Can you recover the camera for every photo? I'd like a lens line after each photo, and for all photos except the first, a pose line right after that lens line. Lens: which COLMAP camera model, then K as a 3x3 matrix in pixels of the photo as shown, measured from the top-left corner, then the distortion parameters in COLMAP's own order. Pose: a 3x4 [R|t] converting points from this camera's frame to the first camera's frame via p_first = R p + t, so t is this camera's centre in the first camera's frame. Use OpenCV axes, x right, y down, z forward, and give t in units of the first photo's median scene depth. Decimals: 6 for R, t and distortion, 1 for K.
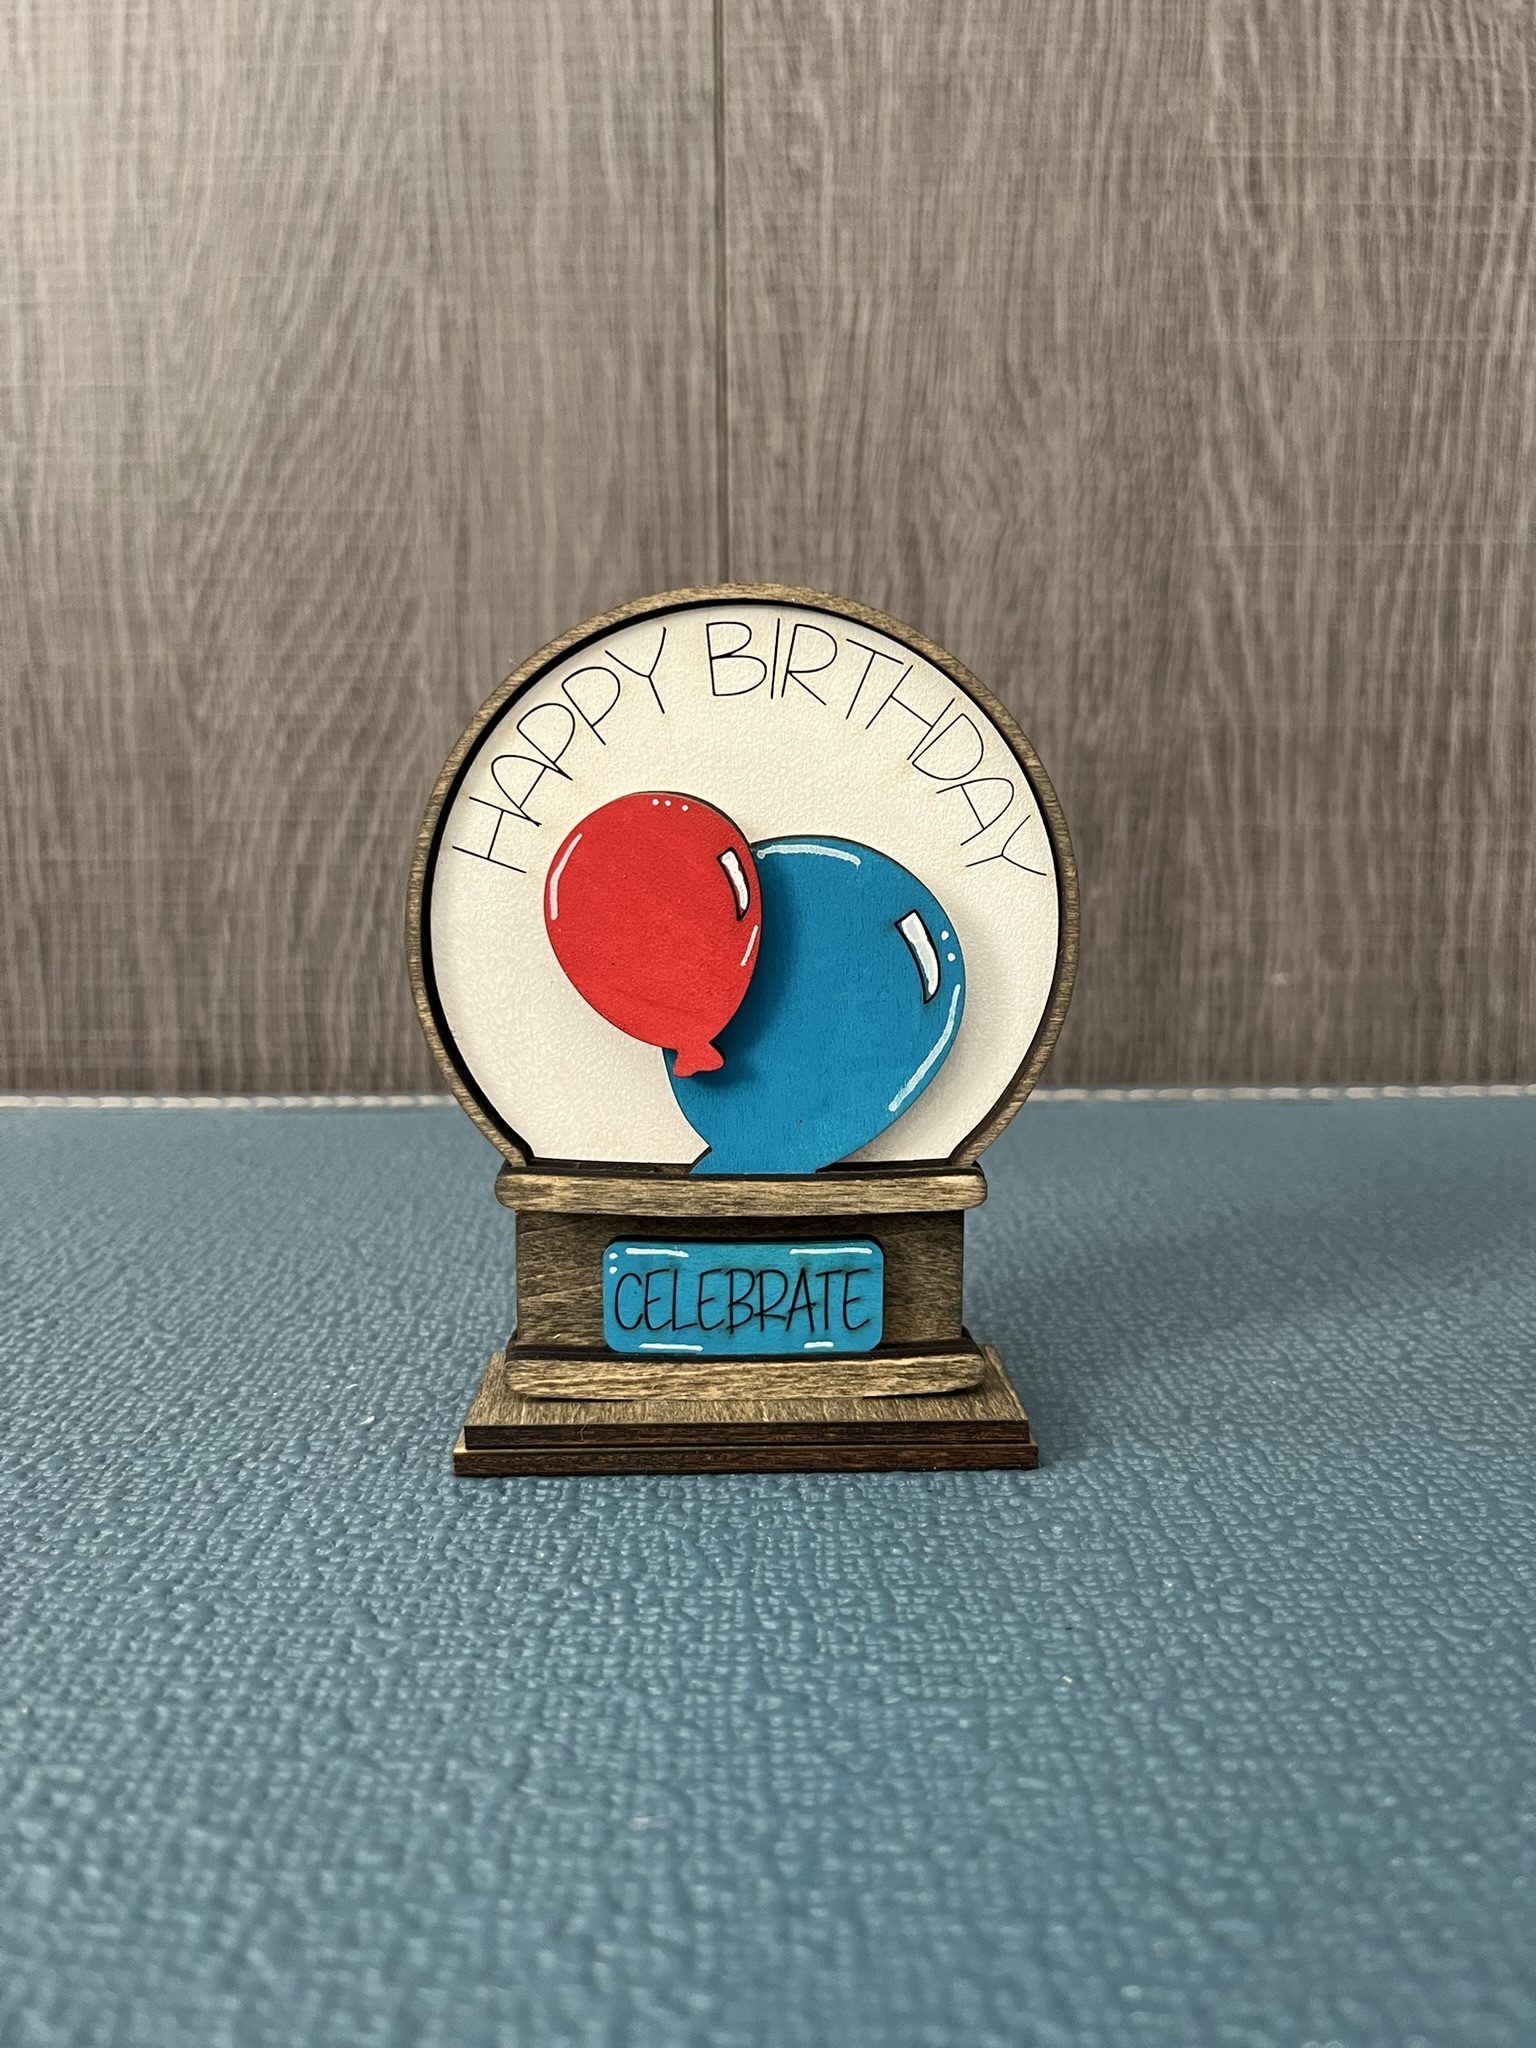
lens RADIAL K [[1588.6, 0, 757.8], [0, 1588.6, 1033.9], [0, 0, 1]] dist [0.061667, -0.112438]
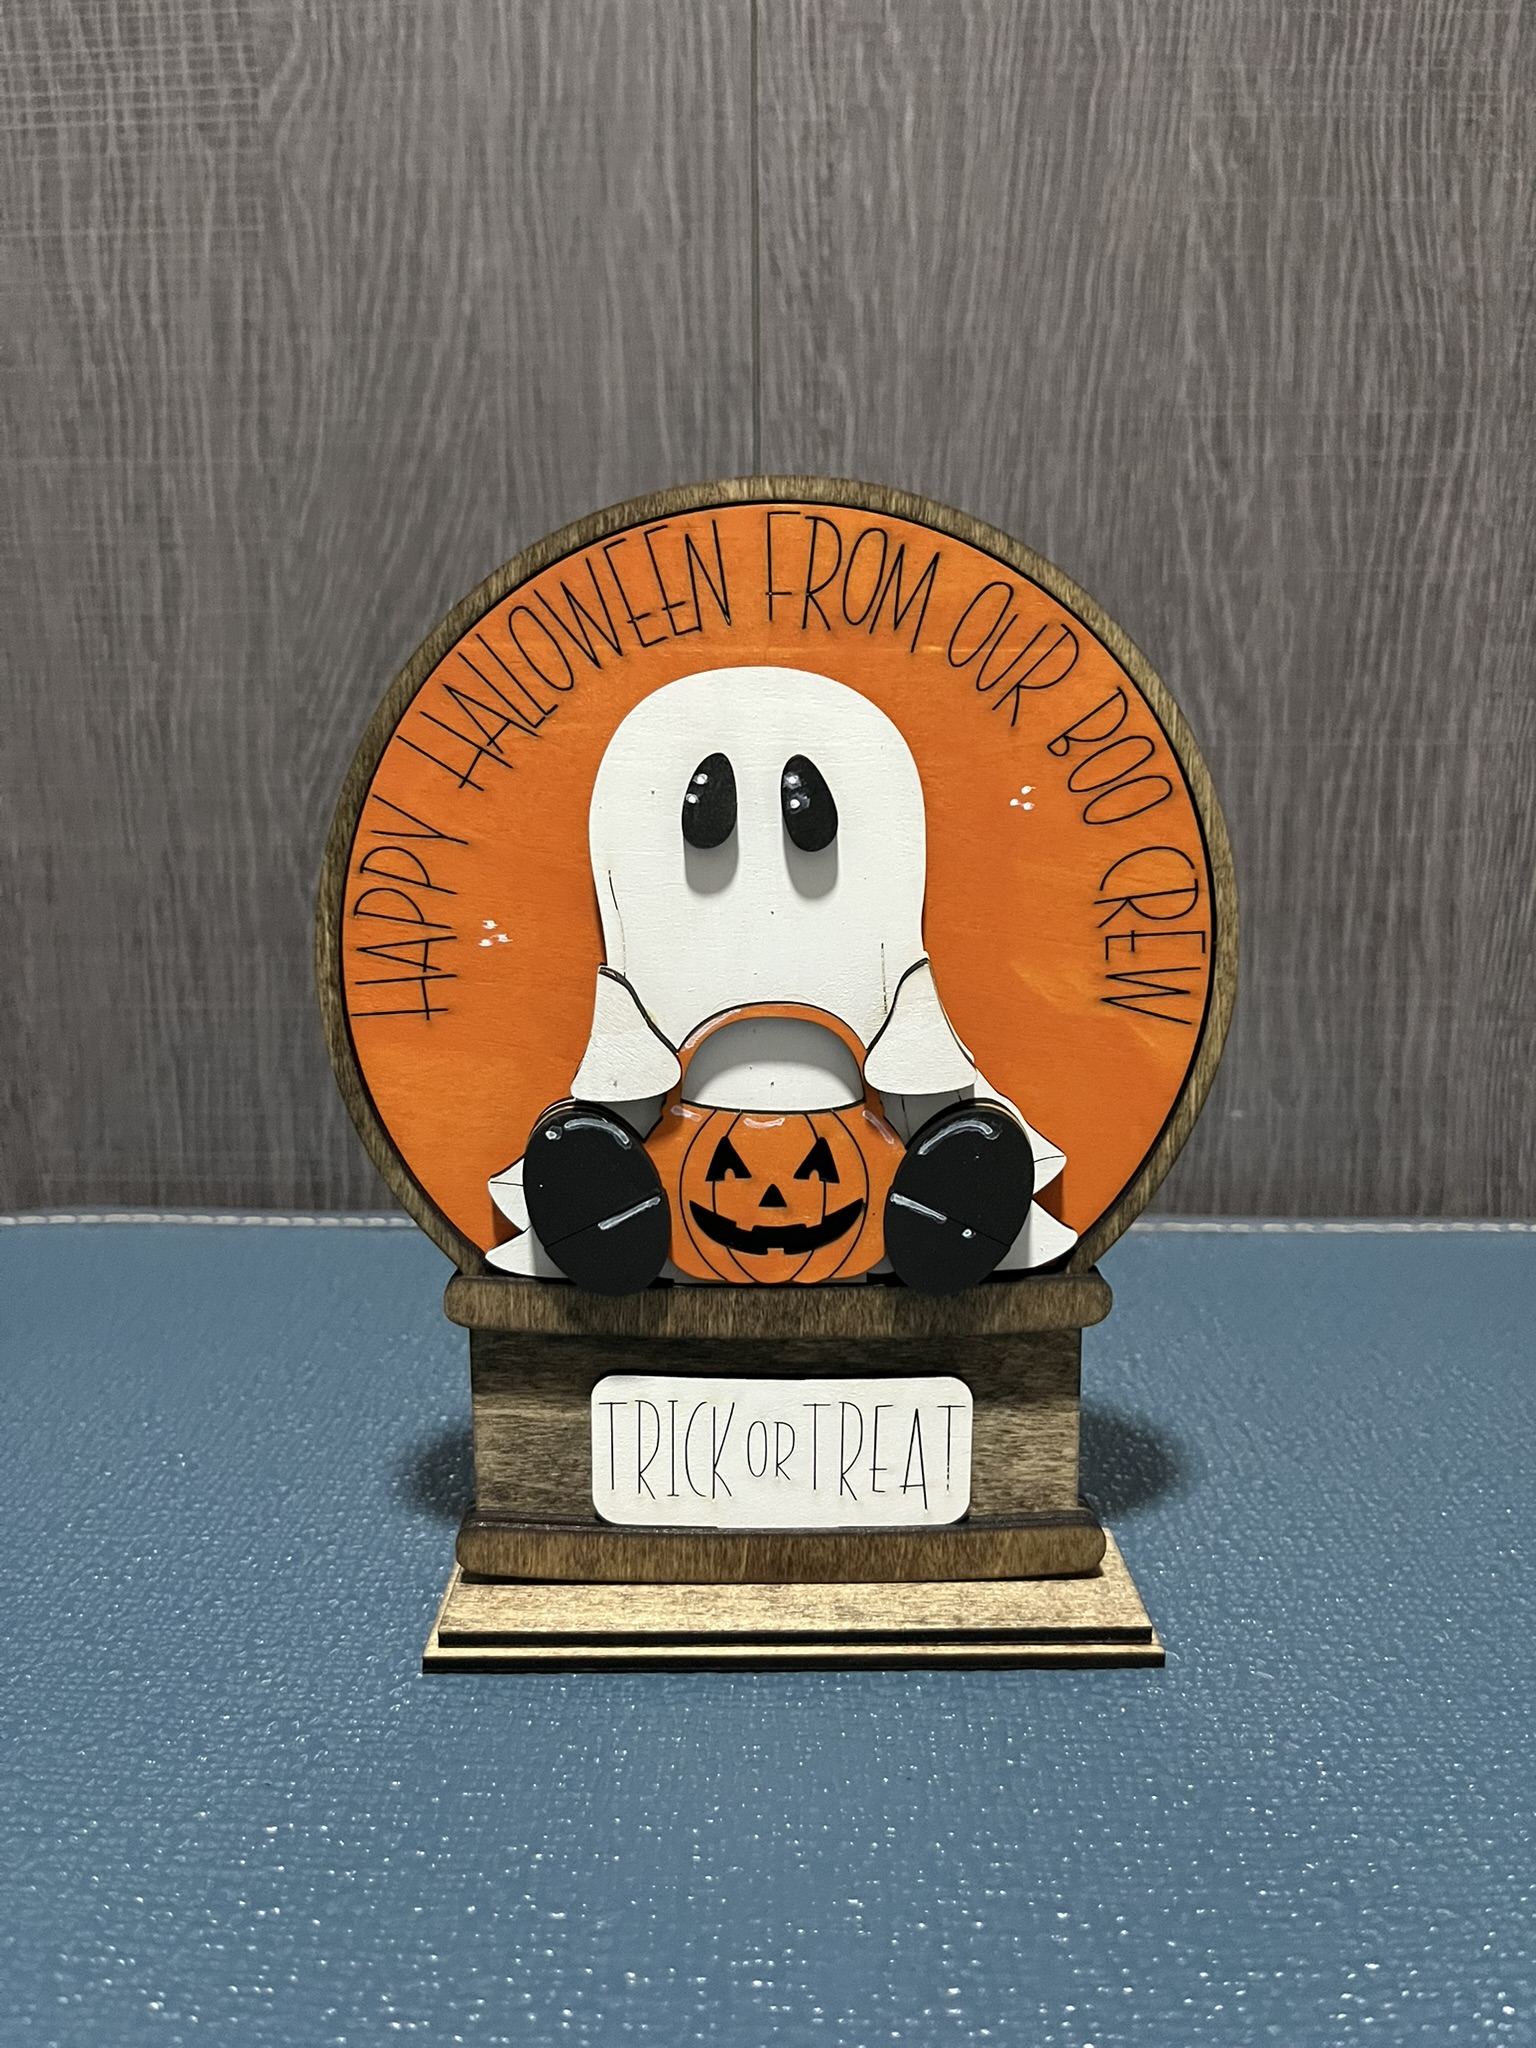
lens RADIAL K [[1588.6, 0, 755.2], [0, 1588.6, 1038.1], [0, 0, 1]] dist [0.061667, -0.112438]
pose [[0.999646, 0.004736, -0.026197, 0.007787], [-0.003709, 0.999228, 0.039122, -0.144923], [0.026362, -0.039011, 0.998891, -0.178959]]
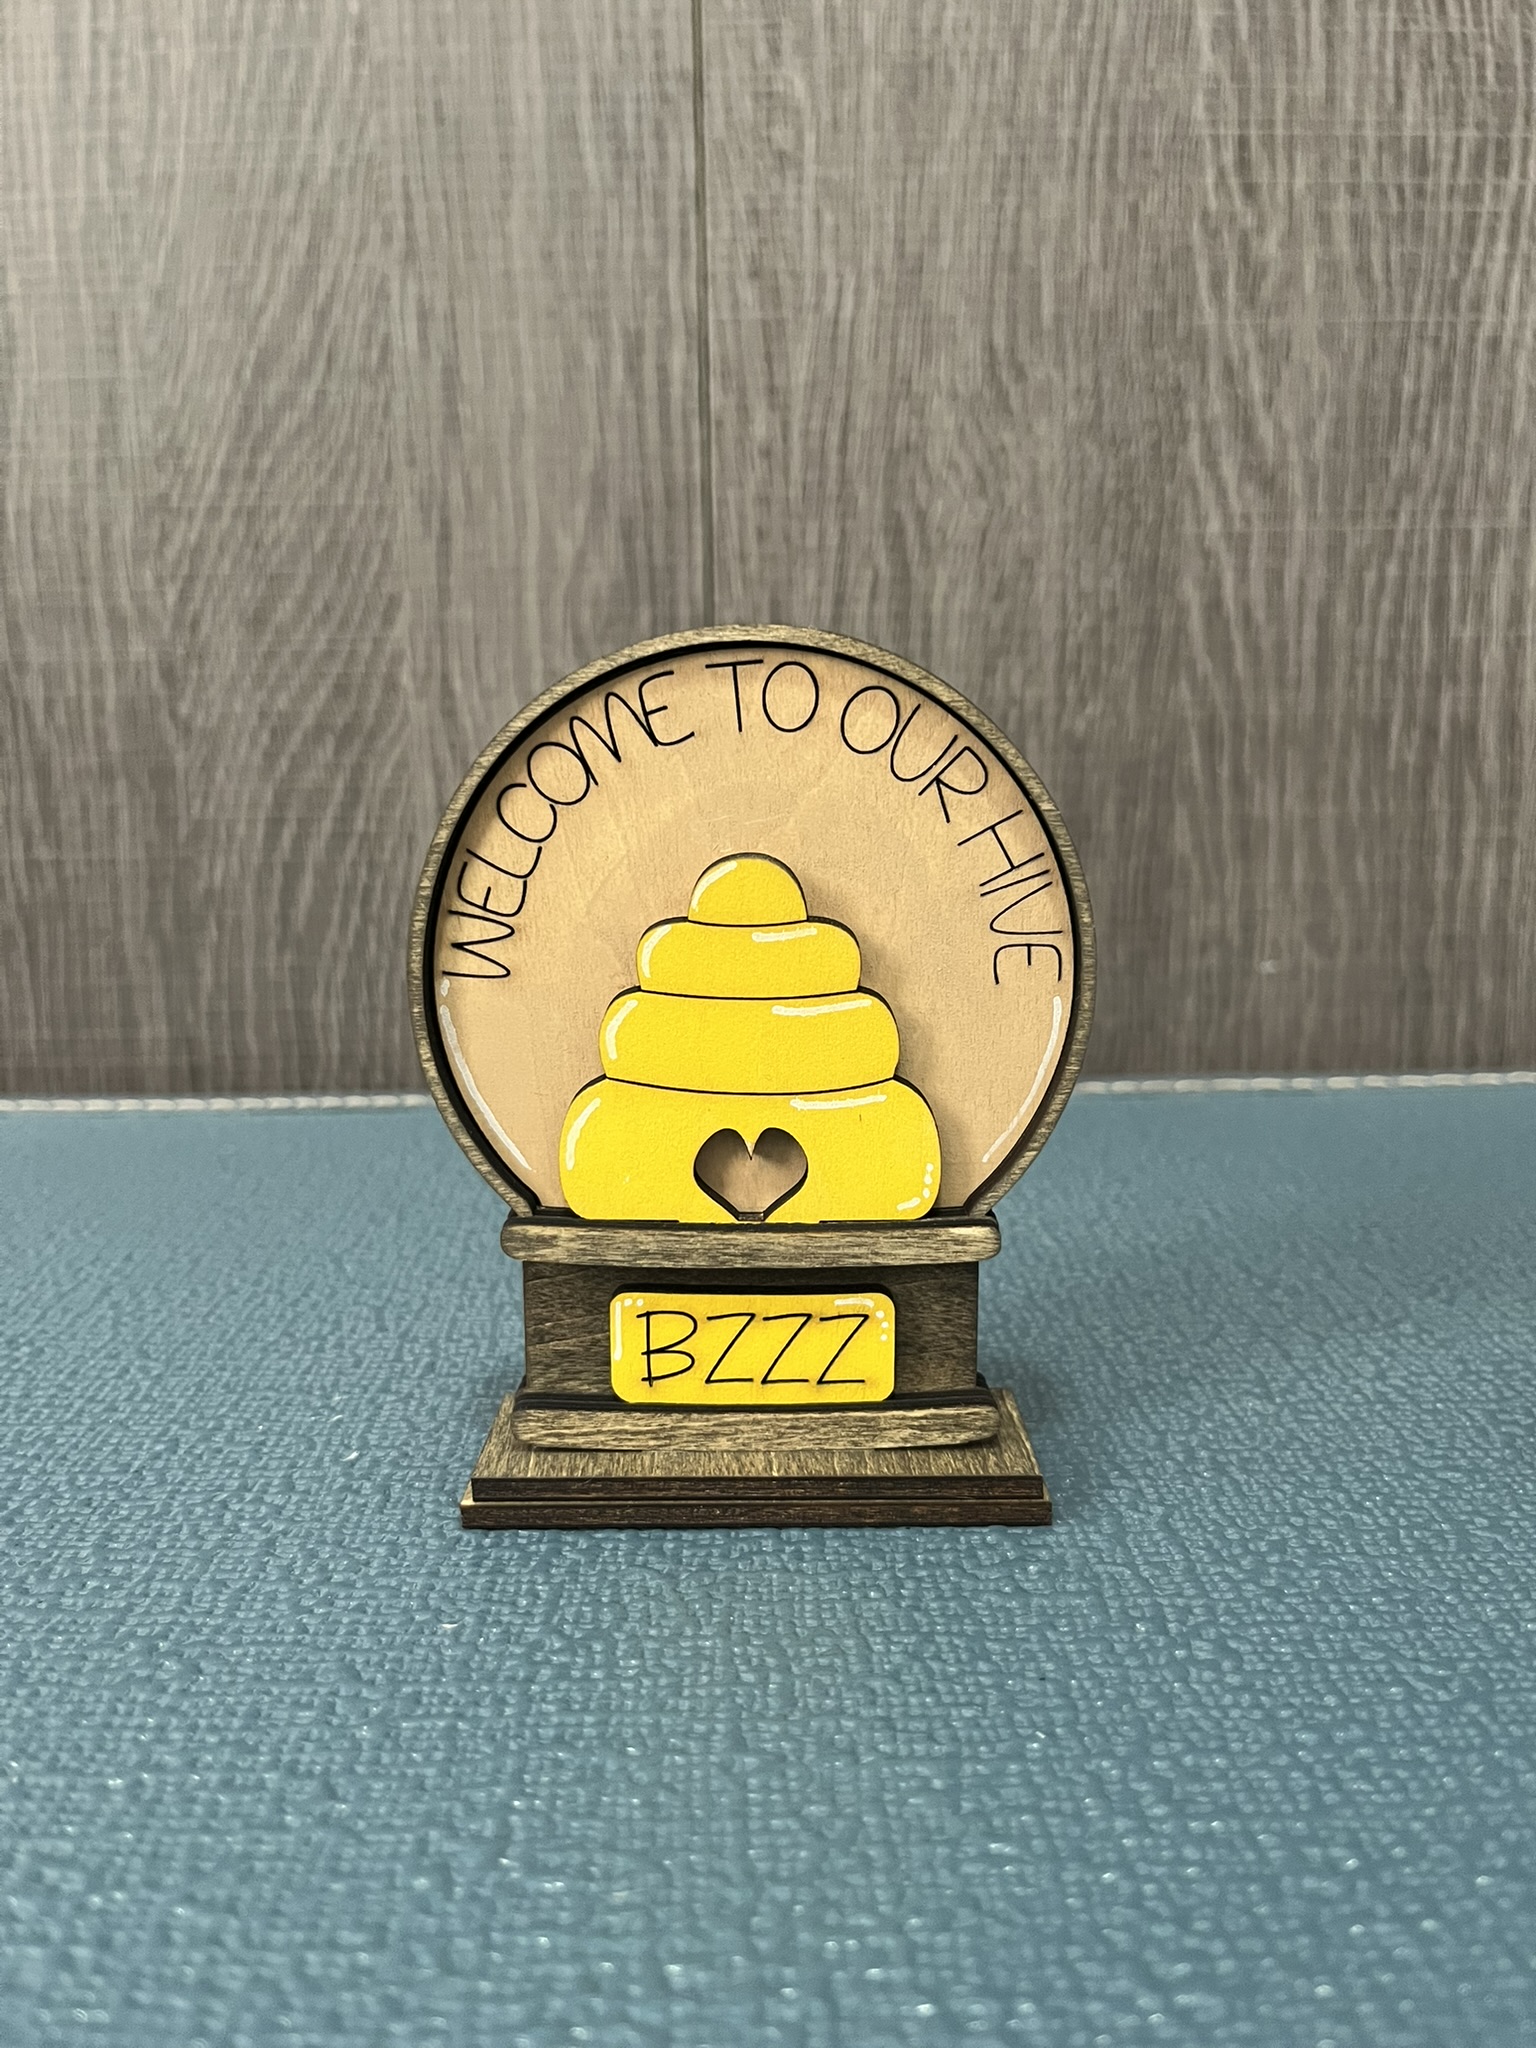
lens RADIAL K [[1588.6, 0, 767.7], [0, 1588.6, 1034.8], [0, 0, 1]] dist [0.061667, -0.112438]
pose [[0.999944, -0.009552, 0.004583, 0.008280], [0.009391, 0.999380, 0.033946, -0.031337], [-0.004905, -0.033901, 0.999413, -0.000172]]
